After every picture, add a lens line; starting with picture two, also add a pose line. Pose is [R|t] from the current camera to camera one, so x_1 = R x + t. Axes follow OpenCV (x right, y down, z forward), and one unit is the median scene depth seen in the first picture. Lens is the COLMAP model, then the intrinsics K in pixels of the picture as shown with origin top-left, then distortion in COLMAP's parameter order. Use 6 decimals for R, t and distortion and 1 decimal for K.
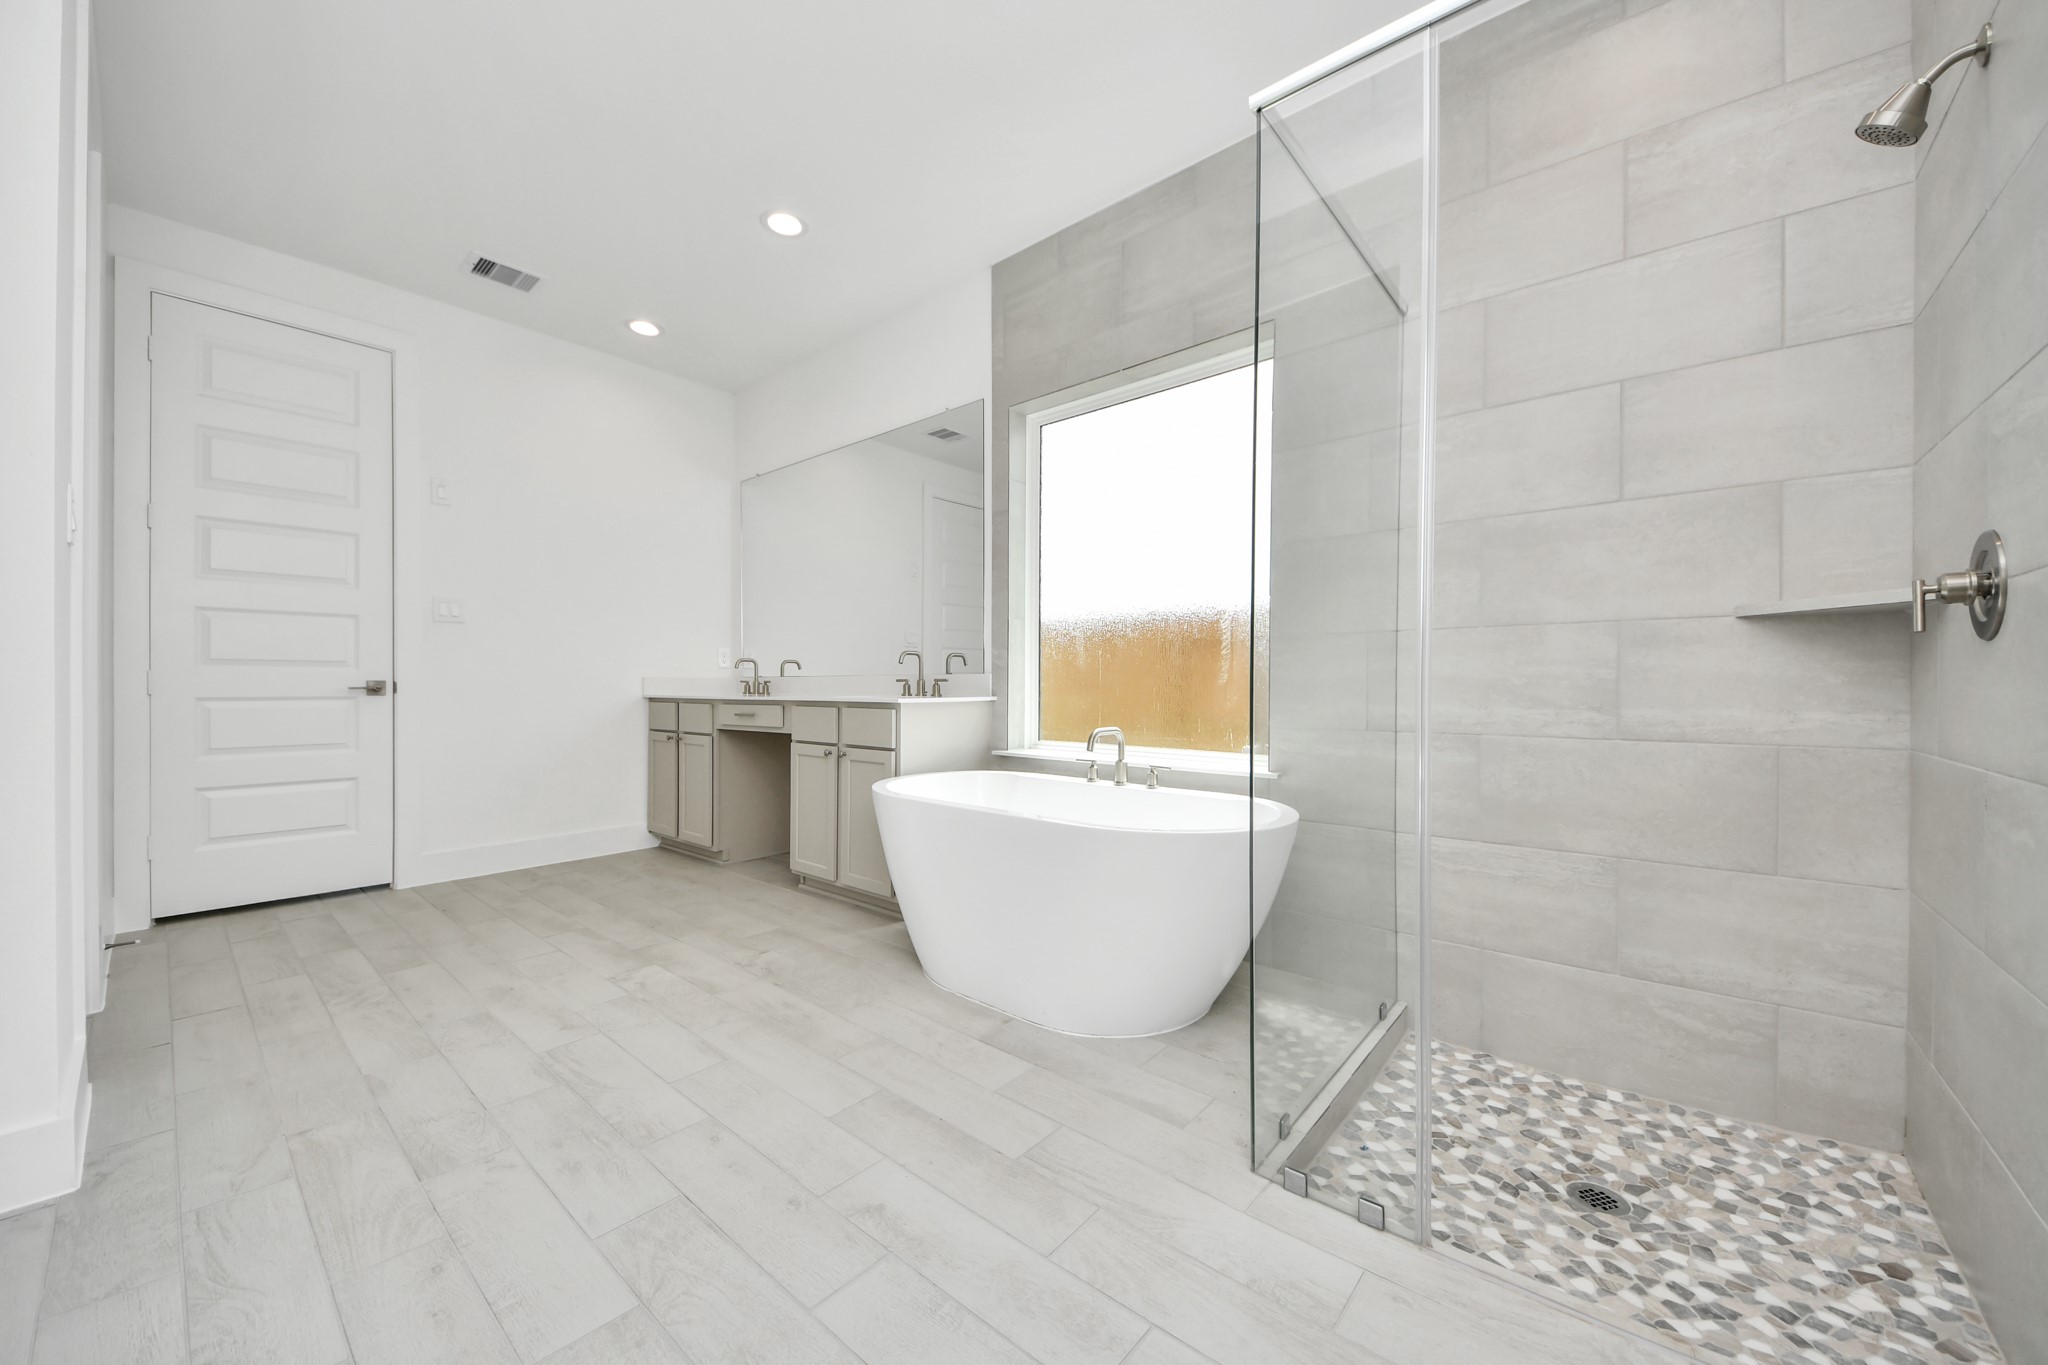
lens RADIAL K [[733.4, 0, 1021.0], [0, 733.4, 692.0], [0, 0, 1]] dist [0.018279, -0.000213]
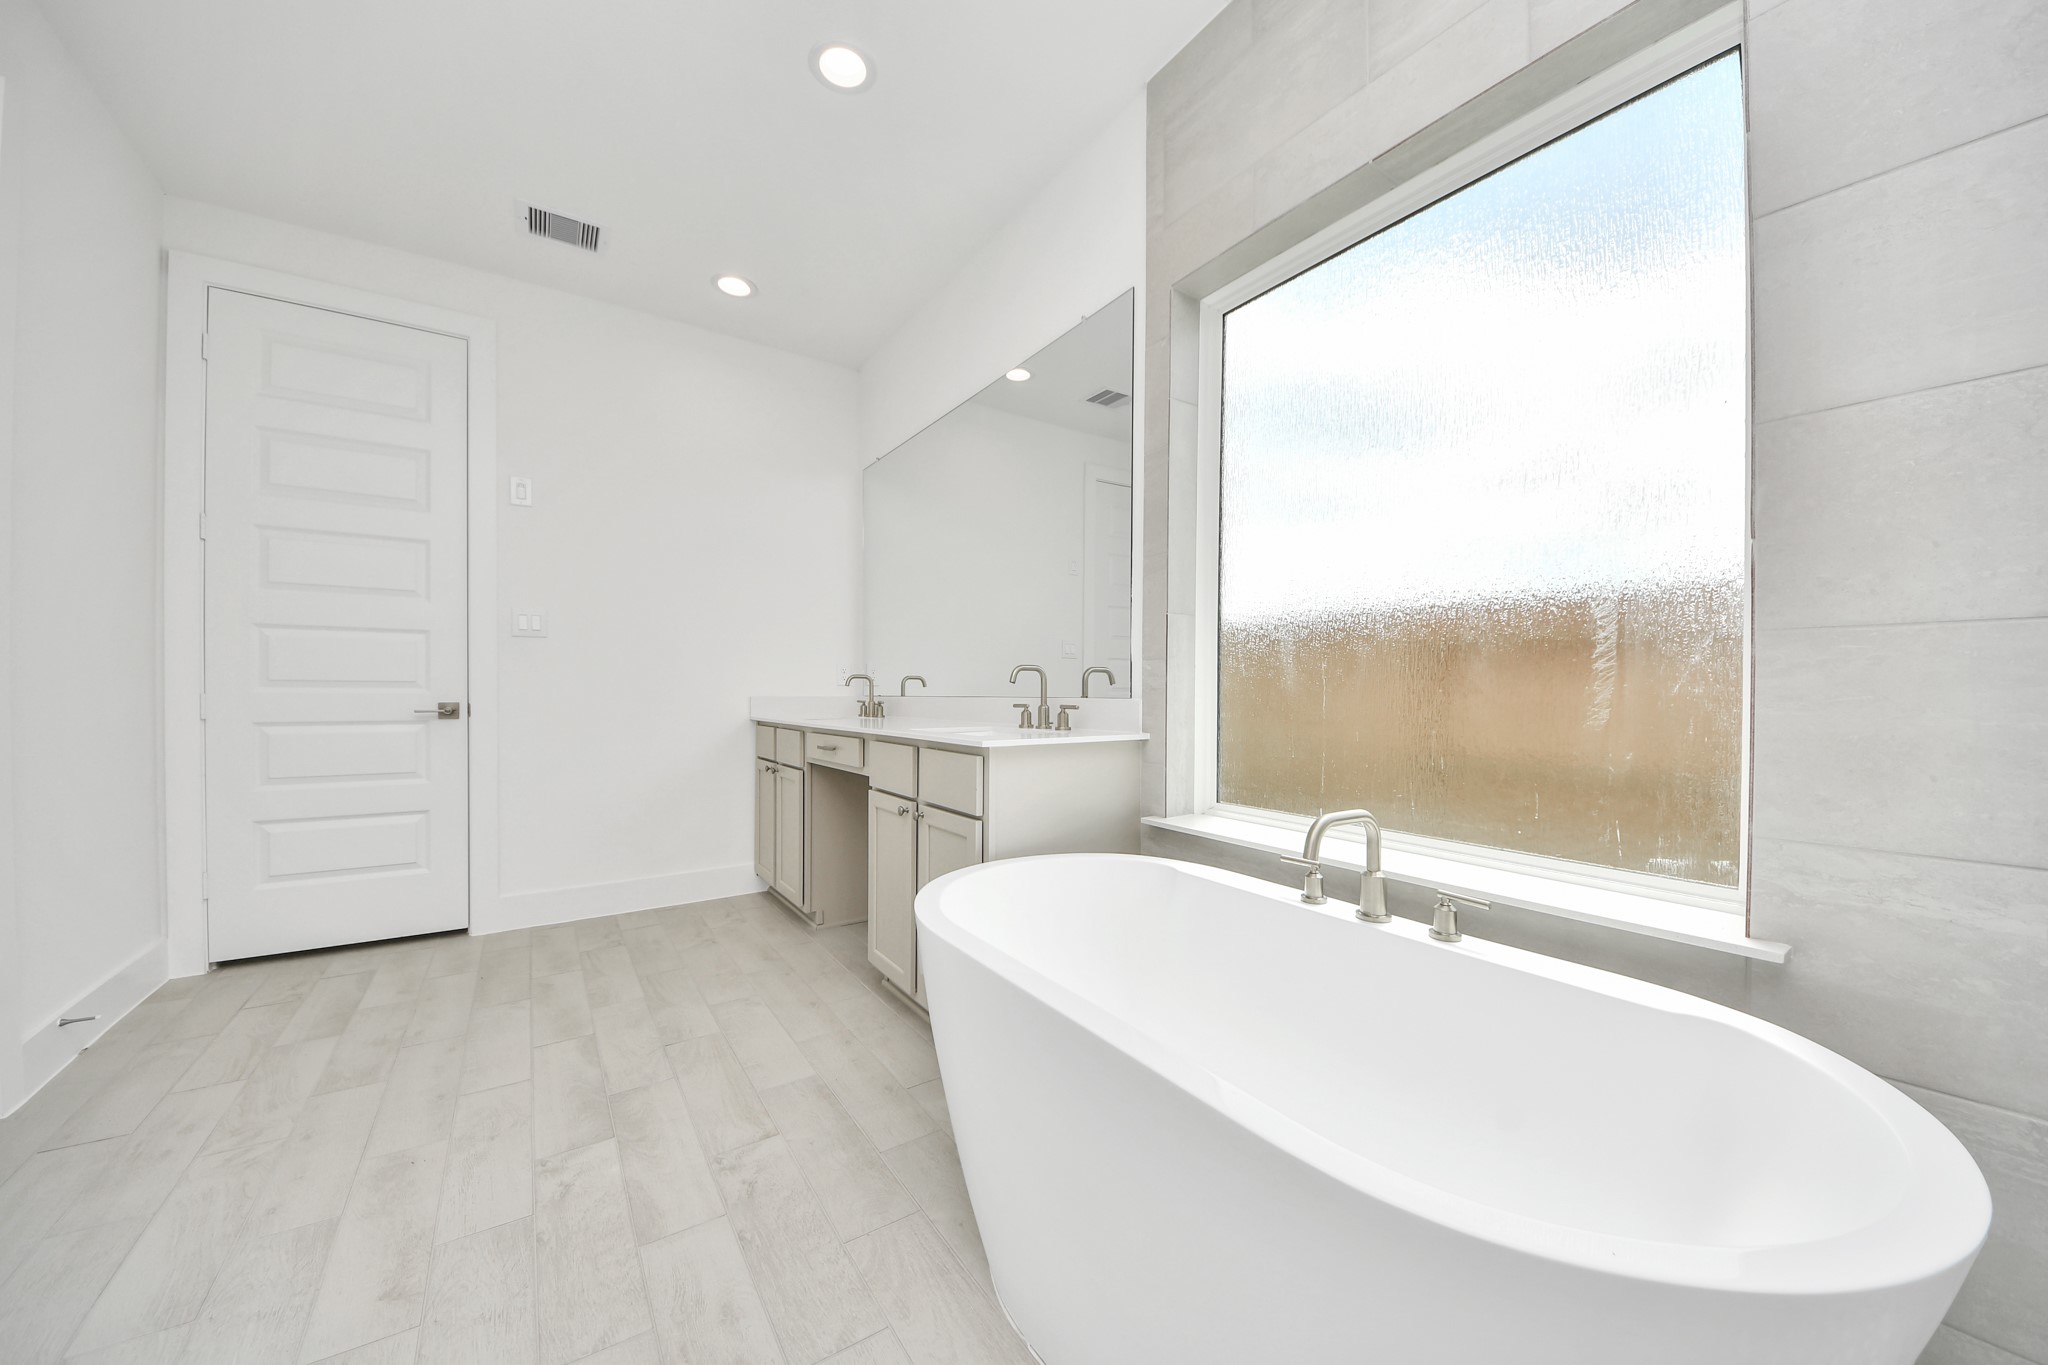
lens RADIAL K [[719.8, 0, 1010.0], [0, 719.8, 685.5], [0, 0, 1]] dist [0.001340, -0.000084]
pose [[0.963771, 0.000685, -0.266730, 0.018542], [-0.007170, 0.999702, -0.023340, -0.021868], [0.266635, 0.024406, 0.963489, 0.360782]]
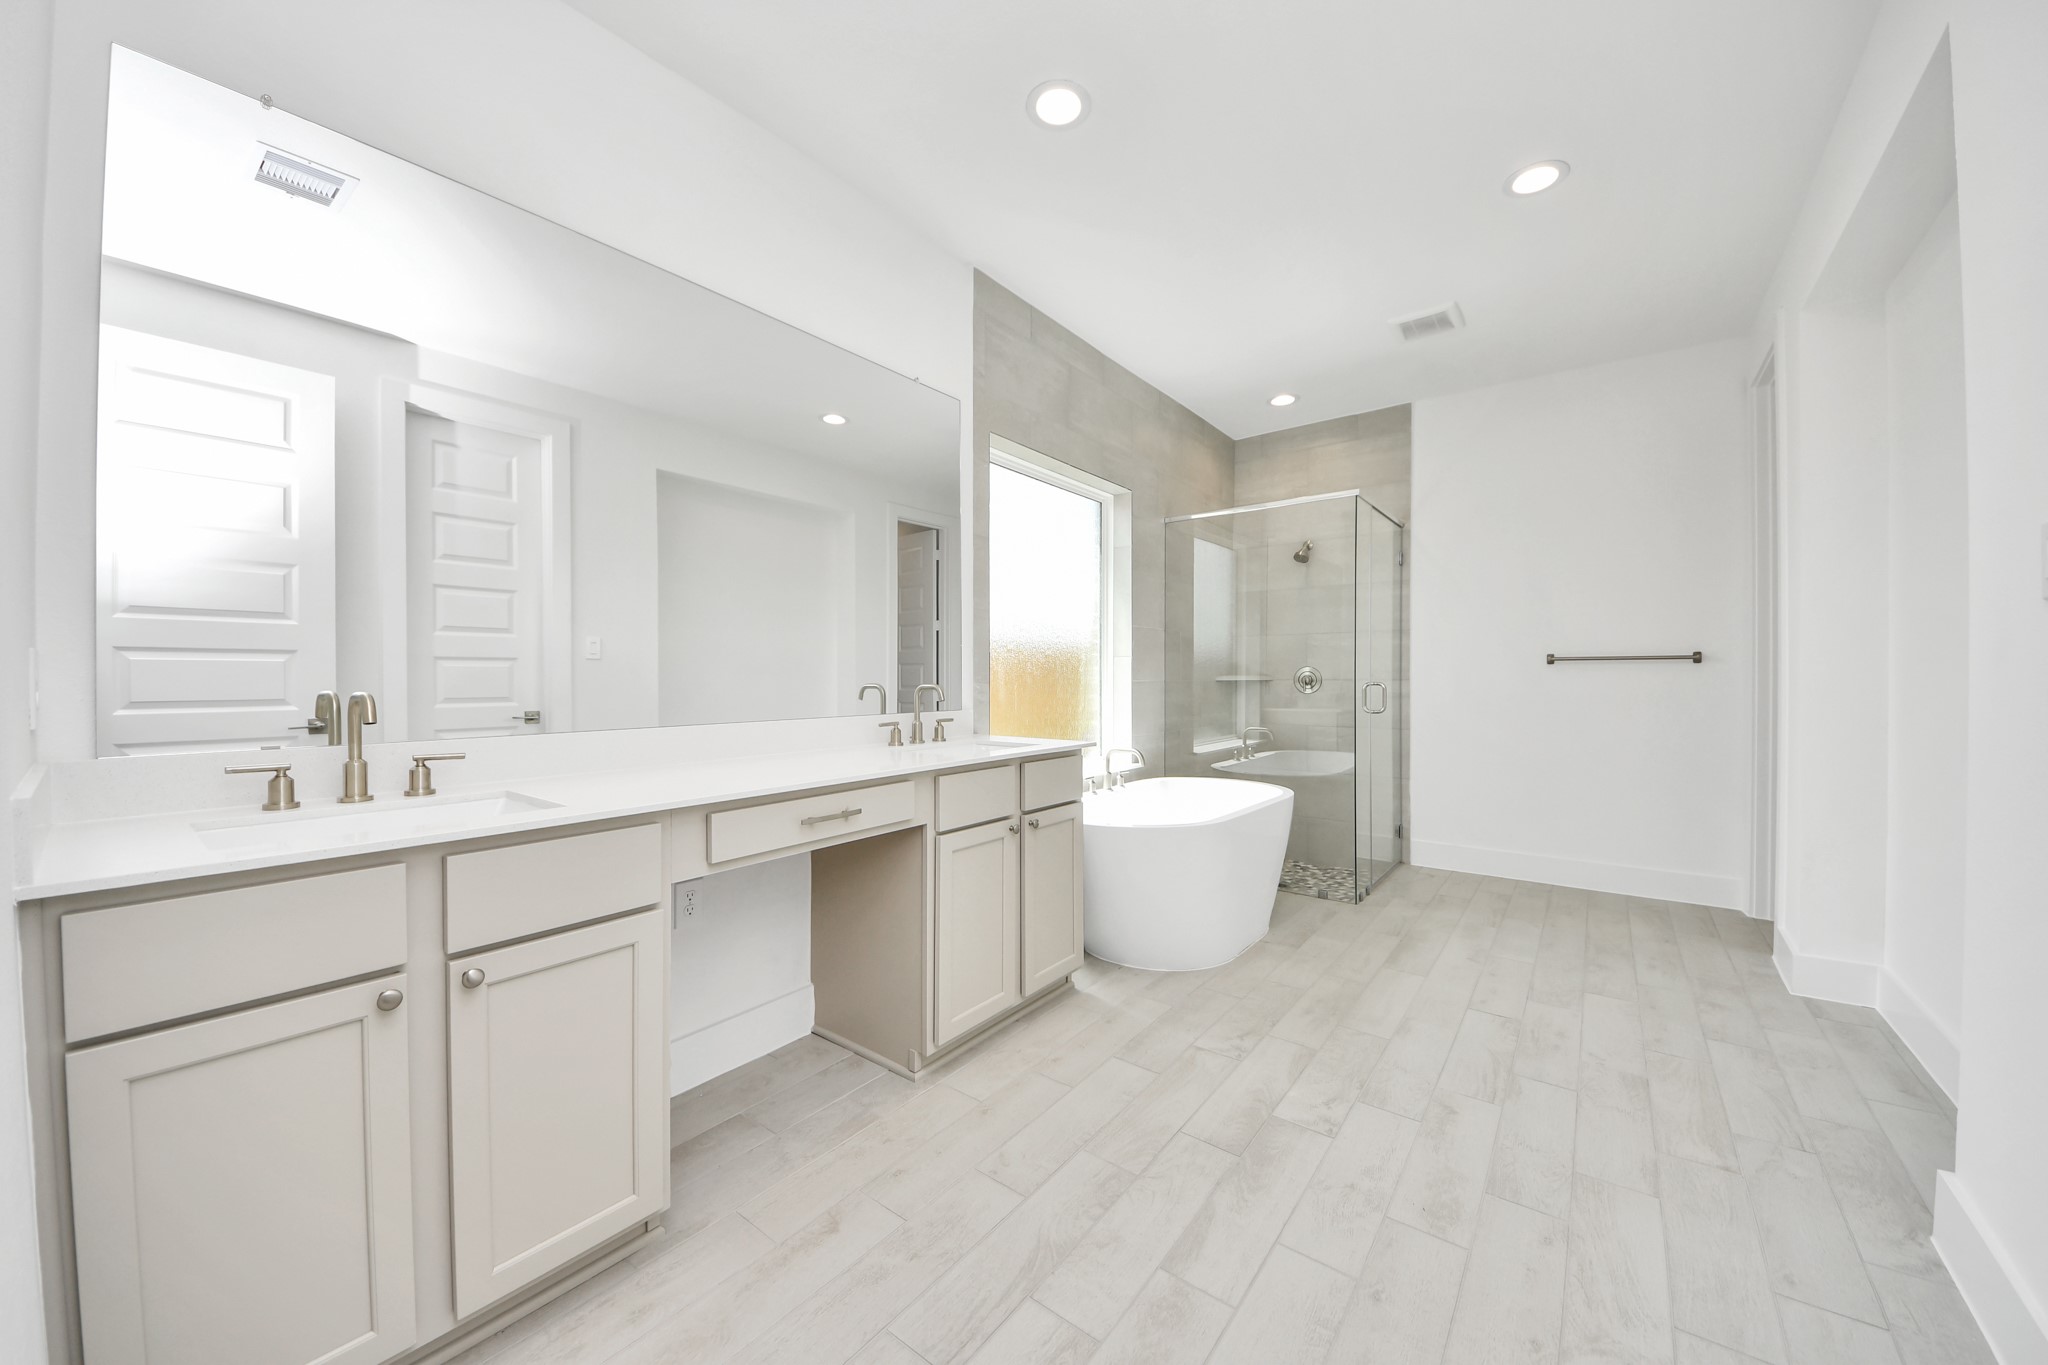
lens RADIAL K [[747.3, 0, 1000.0], [0, 747.3, 674.2], [0, 0, 1]] dist [0.000121, 0.000098]
pose [[-0.029445, 0.004415, 0.999557, -0.995601], [0.015535, 0.999871, -0.003959, -0.067424], [-0.999446, 0.015412, -0.029510, 1.024868]]
